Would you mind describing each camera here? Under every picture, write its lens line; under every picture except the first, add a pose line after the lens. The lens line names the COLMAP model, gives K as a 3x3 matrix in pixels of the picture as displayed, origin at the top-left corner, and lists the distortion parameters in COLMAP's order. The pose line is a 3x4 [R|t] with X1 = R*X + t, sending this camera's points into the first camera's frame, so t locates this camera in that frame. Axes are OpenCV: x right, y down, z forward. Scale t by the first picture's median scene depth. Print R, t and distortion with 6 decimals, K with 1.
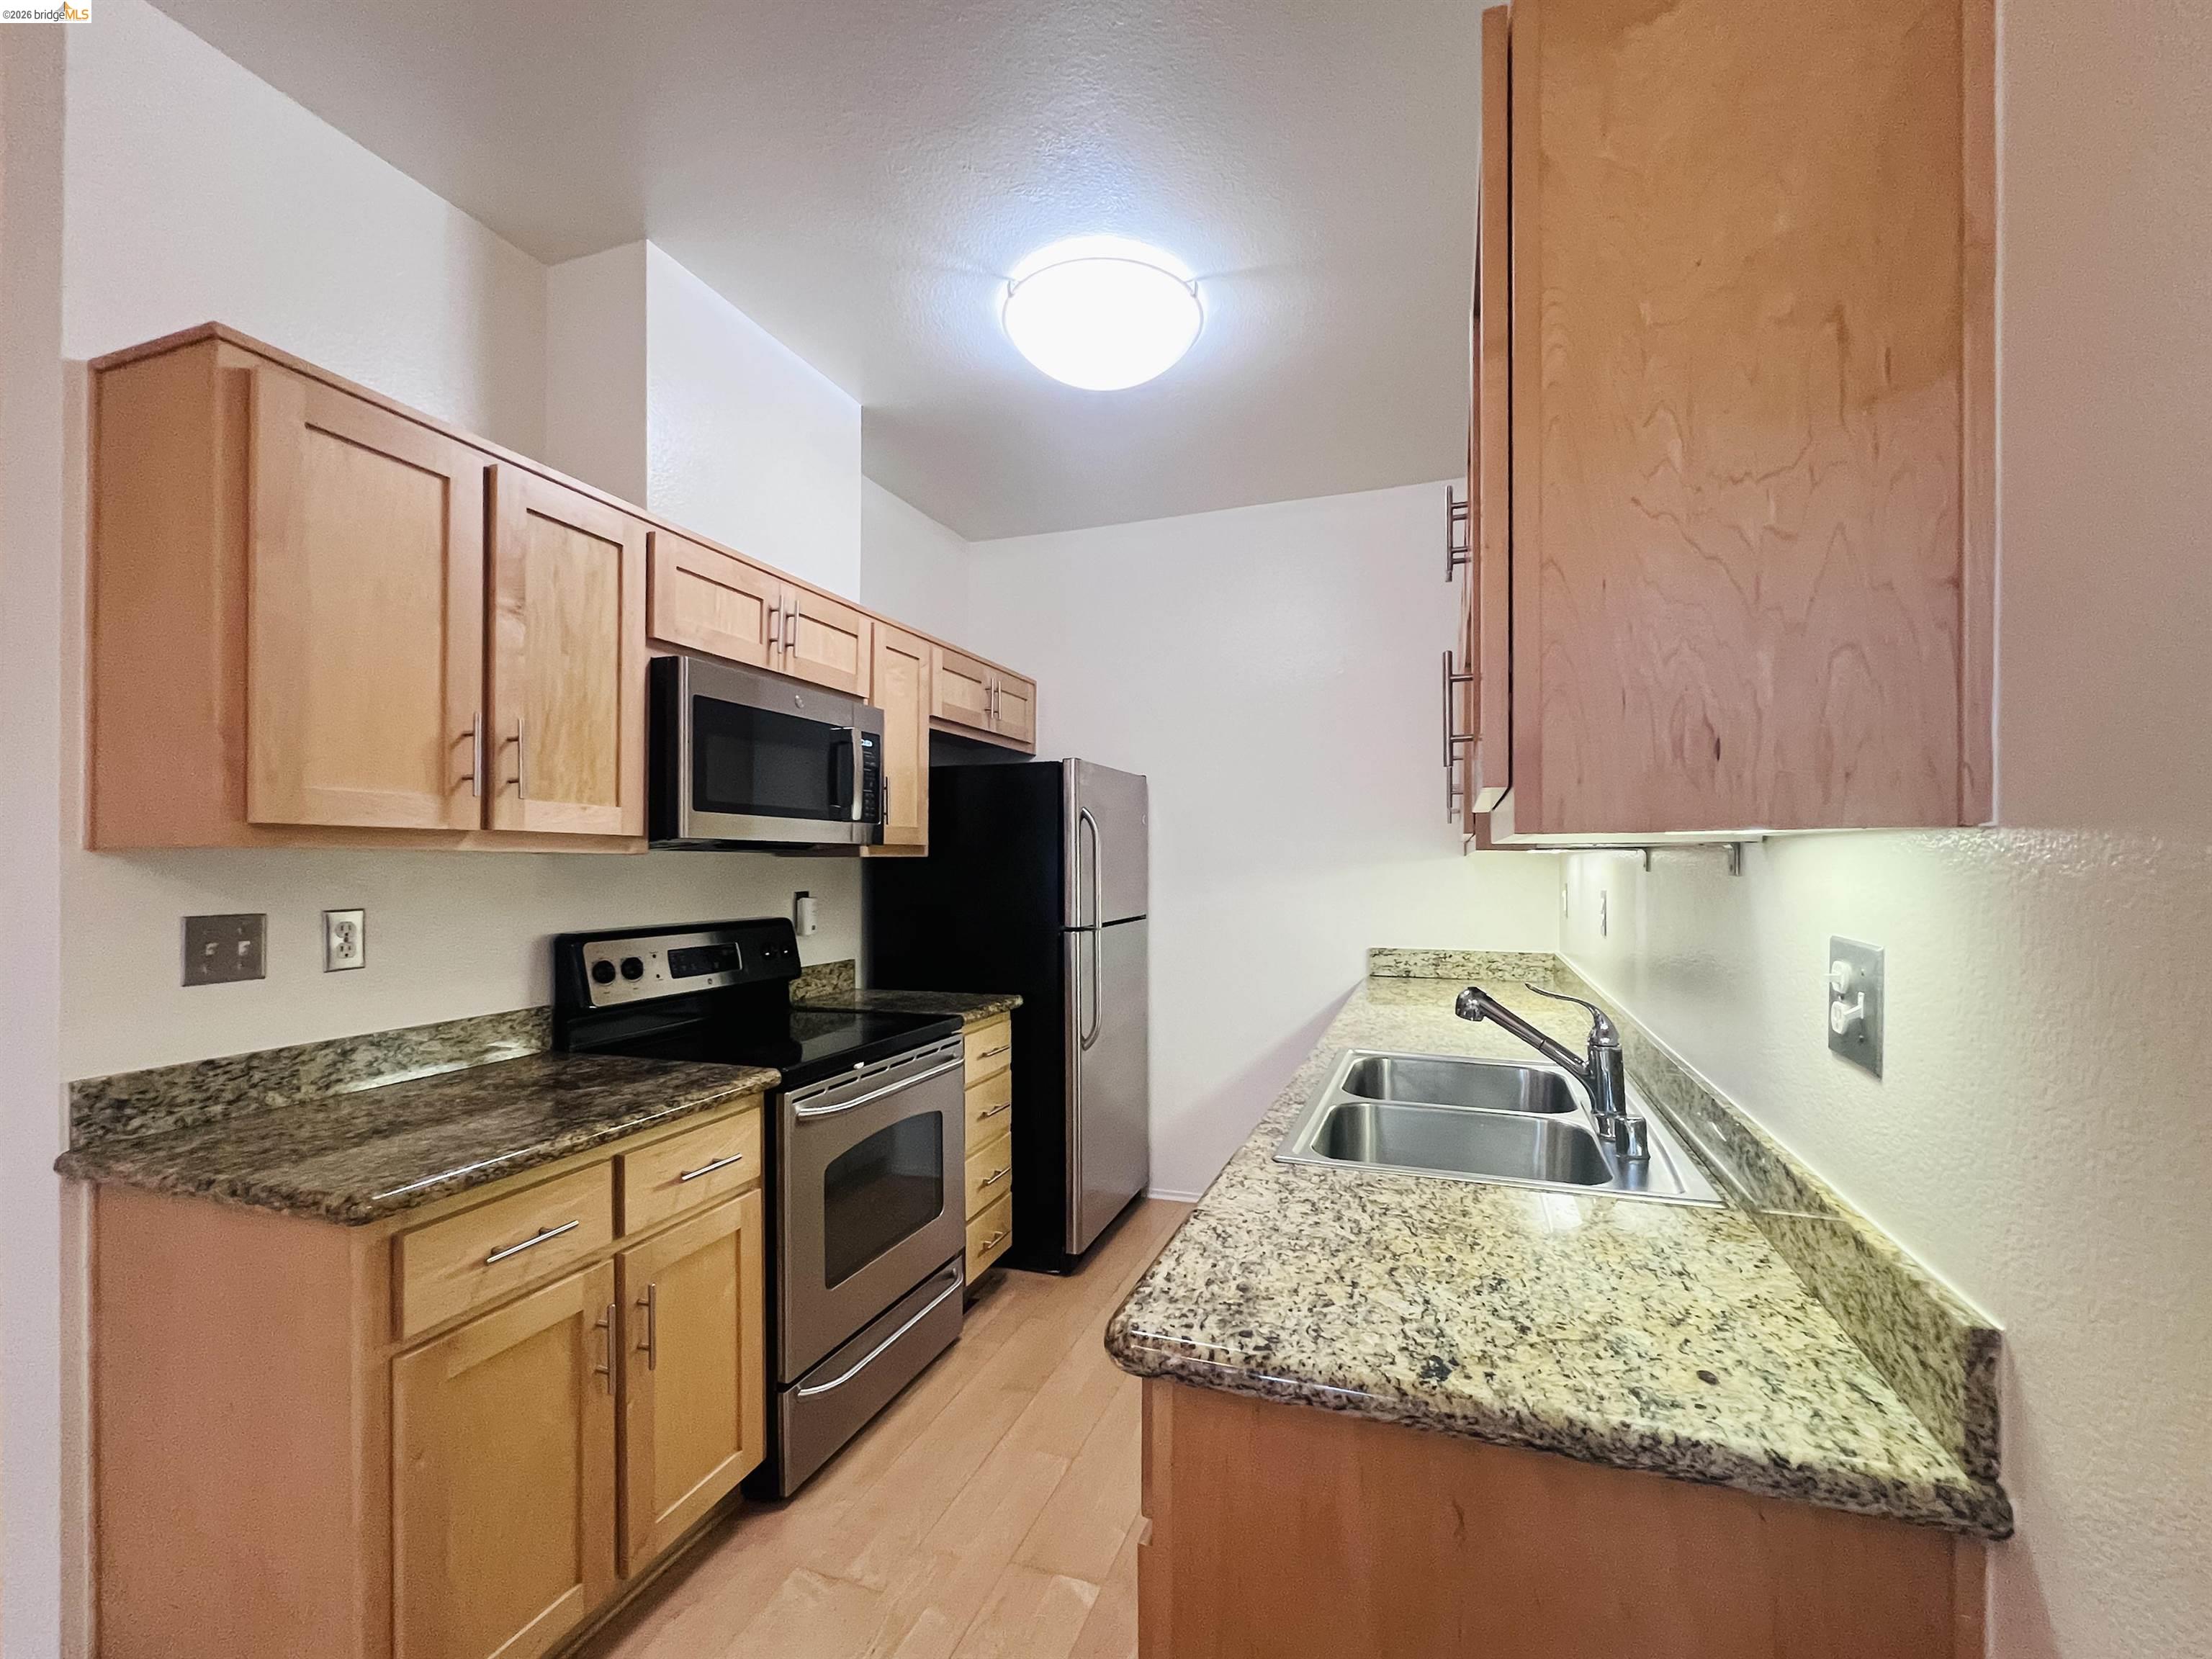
lens RADIAL K [[922.3, 0, 1134.8], [0, 922.3, 860.5], [0, 0, 1]] dist [-0.000520, -0.000091]
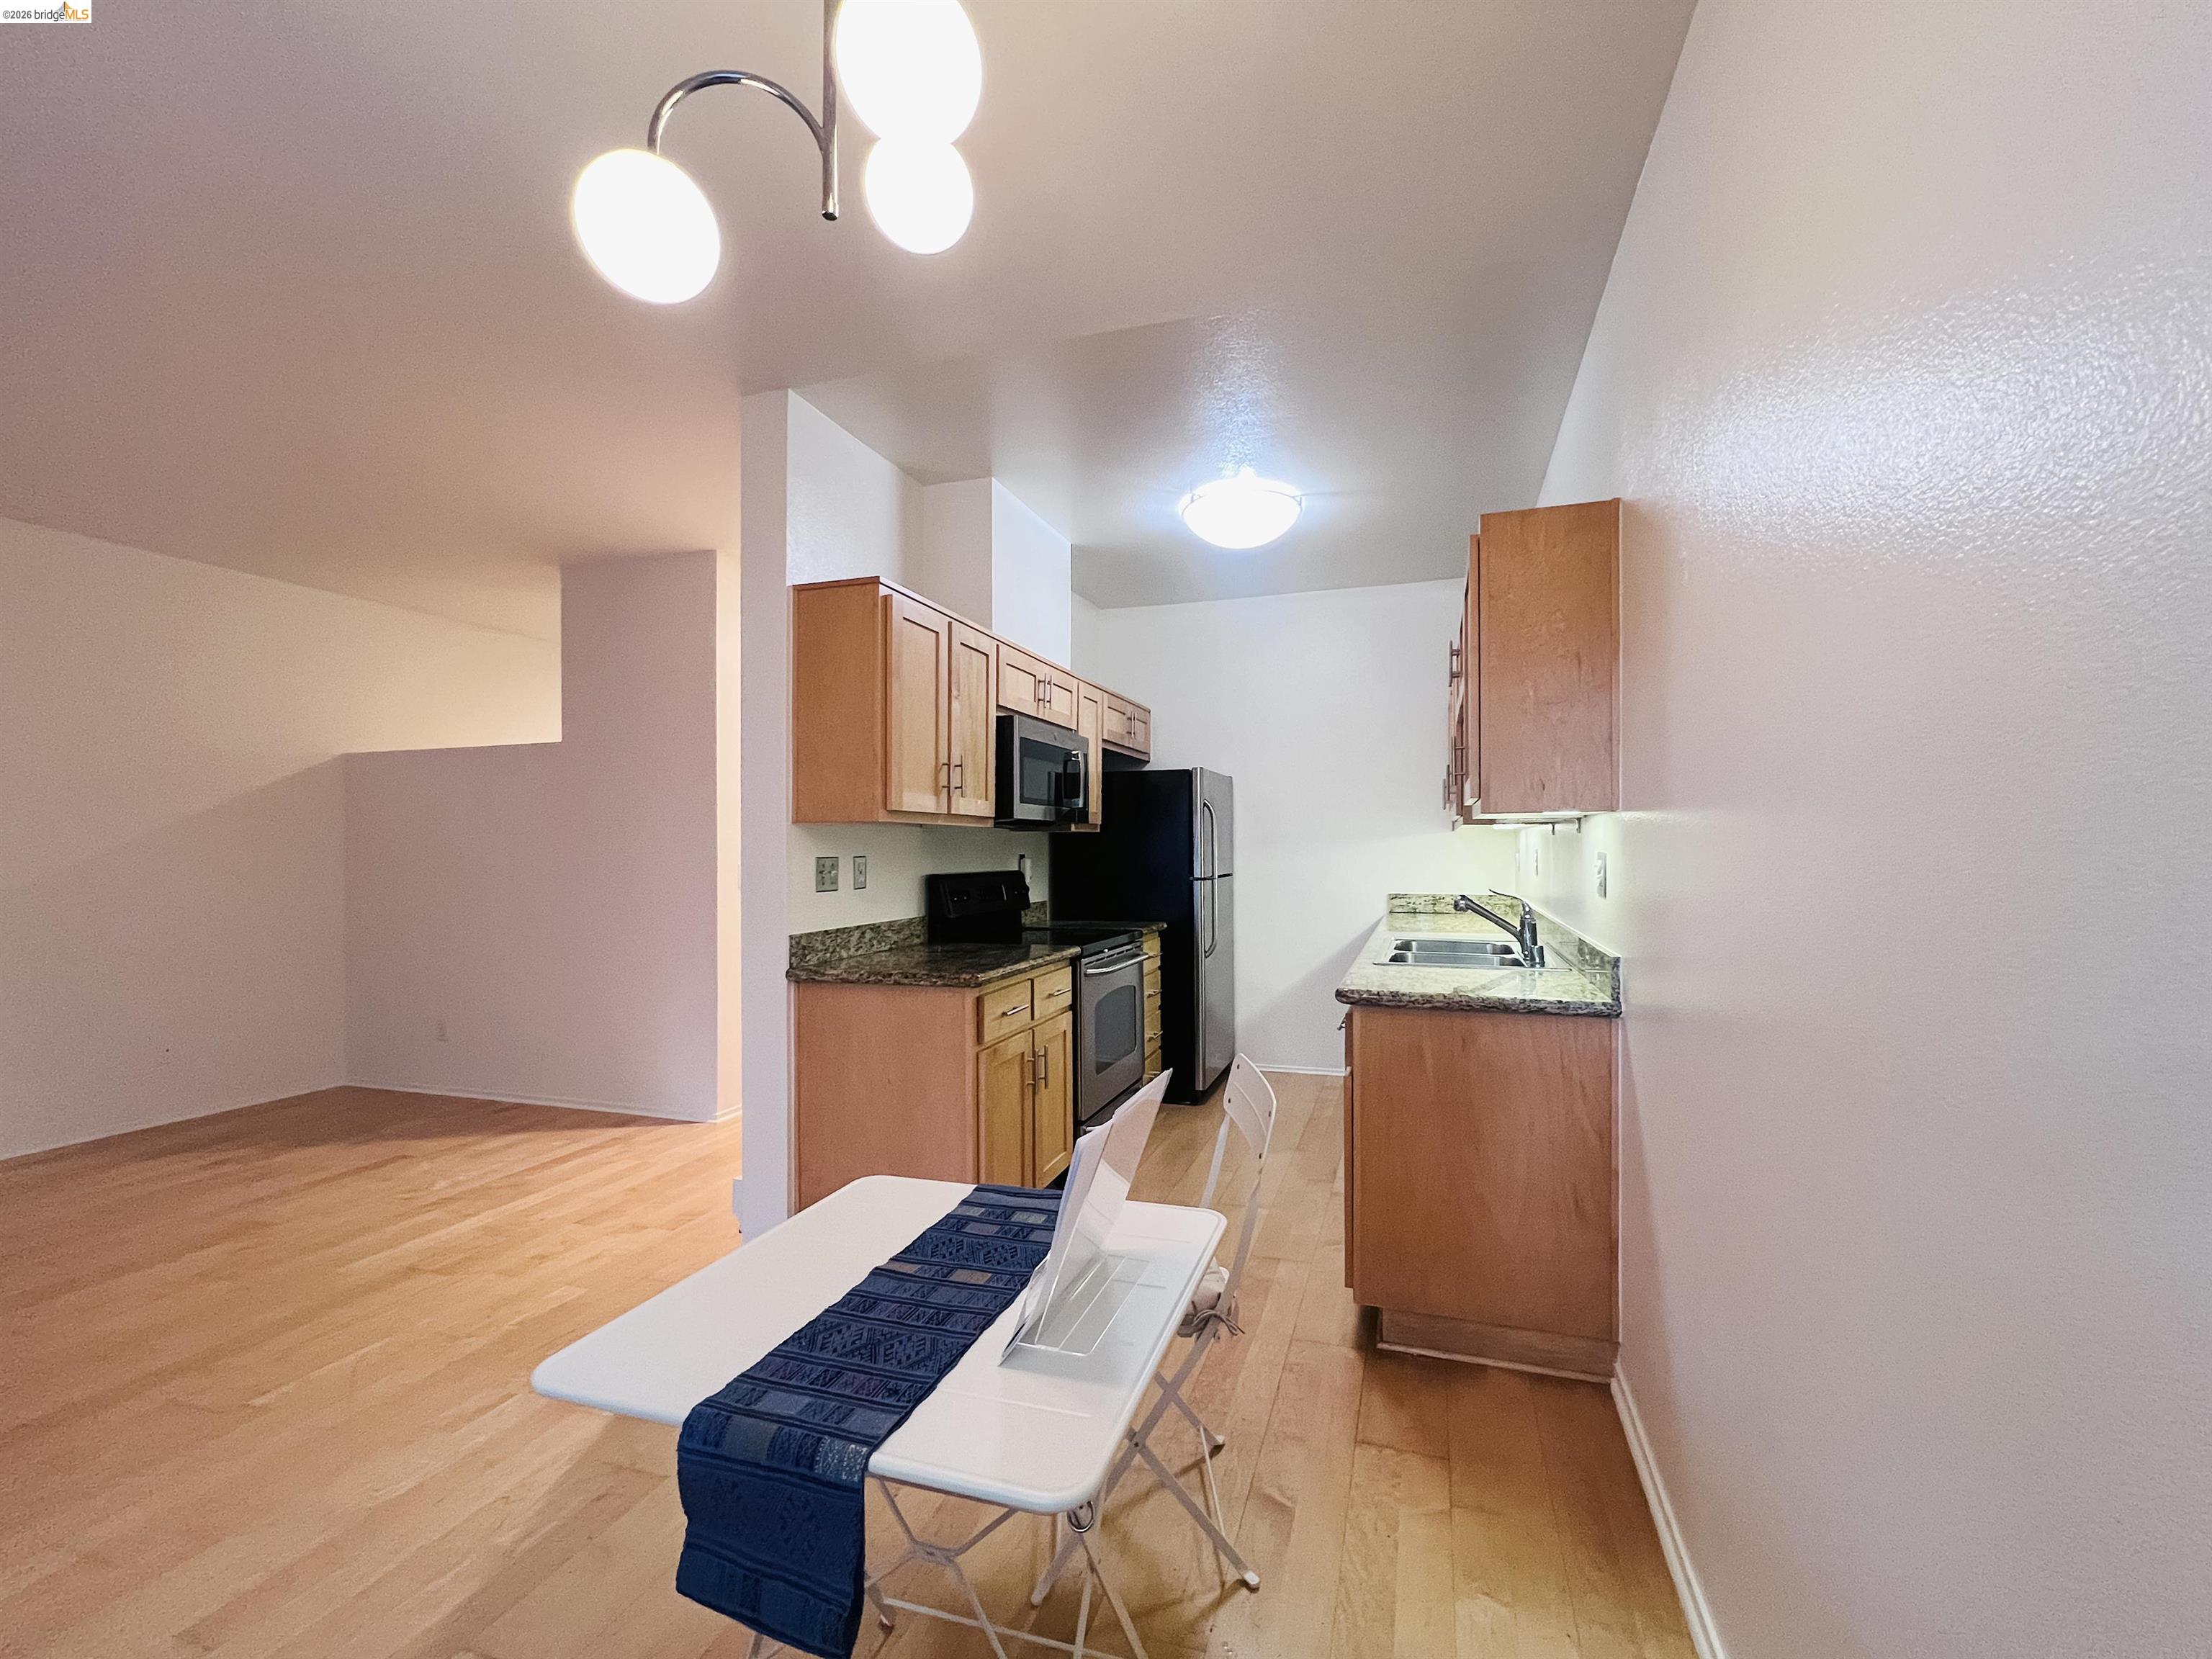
lens RADIAL K [[894.3, 0, 1139.5], [0, 894.3, 839.2], [0, 0, 1]] dist [0.000319, 0.000075]
pose [[0.999845, -0.000498, 0.017580, -0.297561], [0.000623, 0.999975, -0.007082, 0.029217], [-0.017576, 0.007091, 0.999820, -0.749135]]
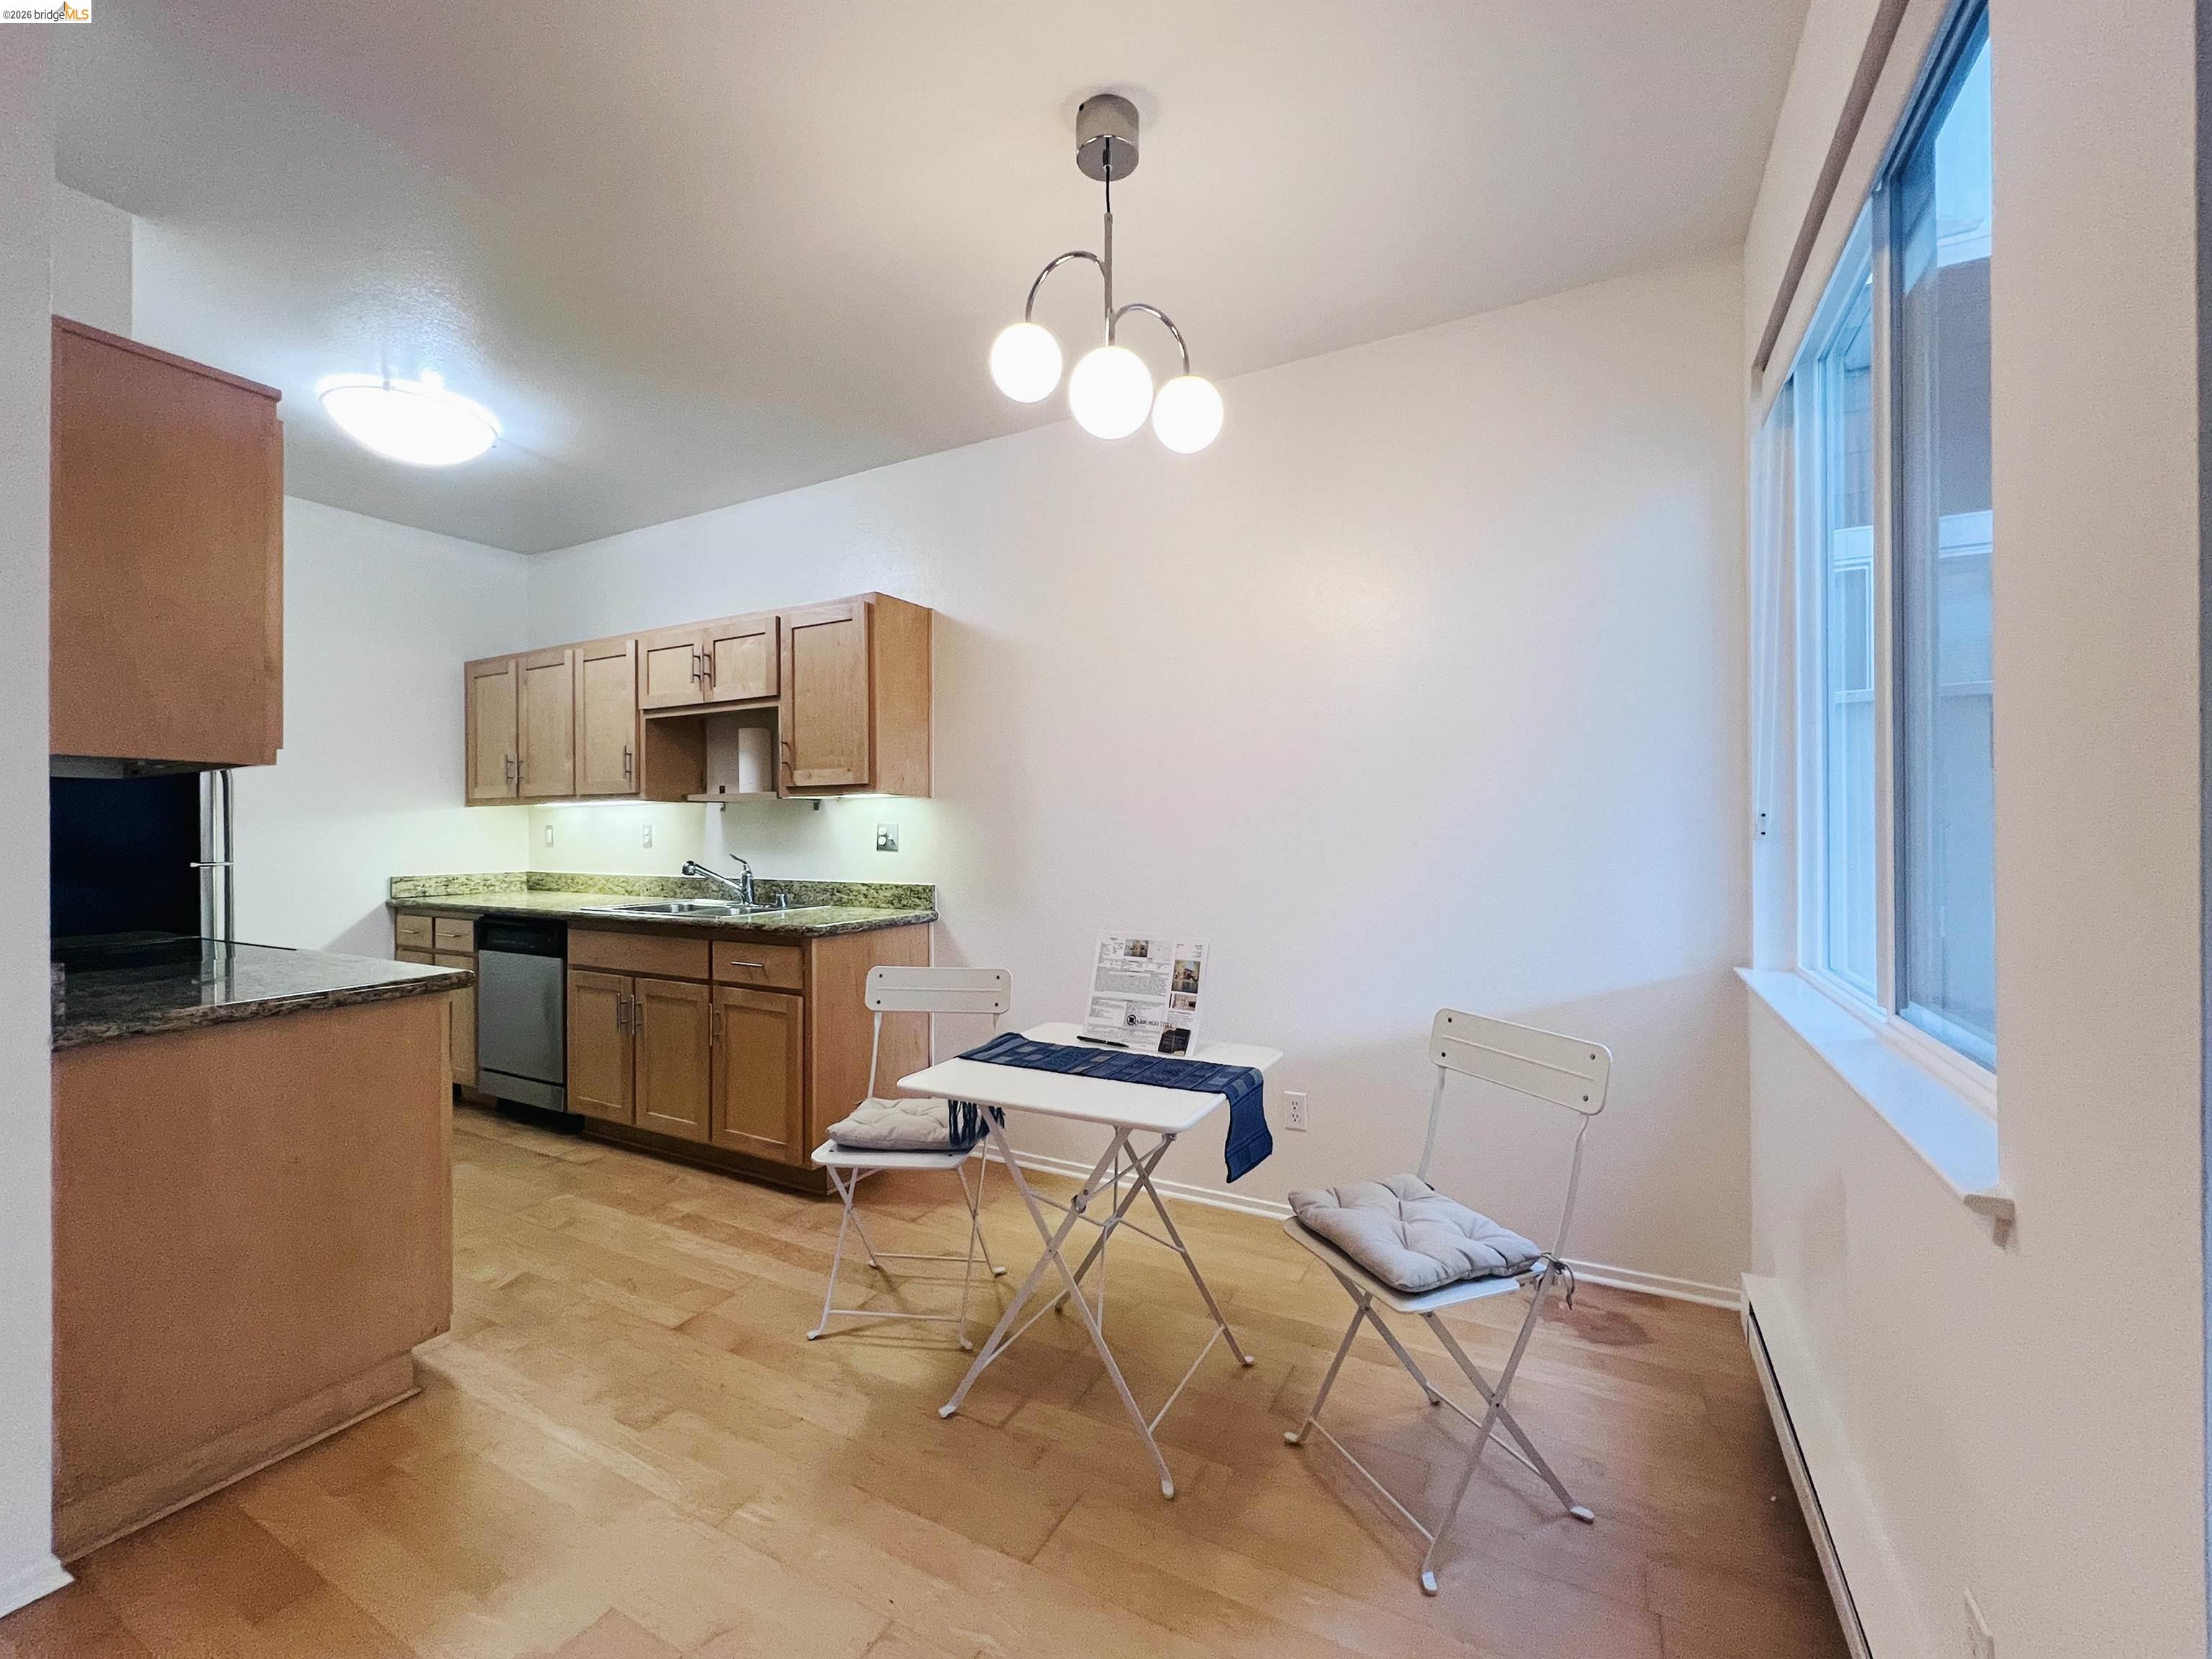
lens RADIAL K [[894.3, 0, 1139.5], [0, 894.3, 839.2], [0, 0, 1]] dist [0.000319, 0.000075]
pose [[0.144208, -0.006534, 0.989526, -1.396706], [0.000893, 0.999979, 0.006473, 0.062217], [-0.989547, -0.000050, 0.144211, -0.335106]]
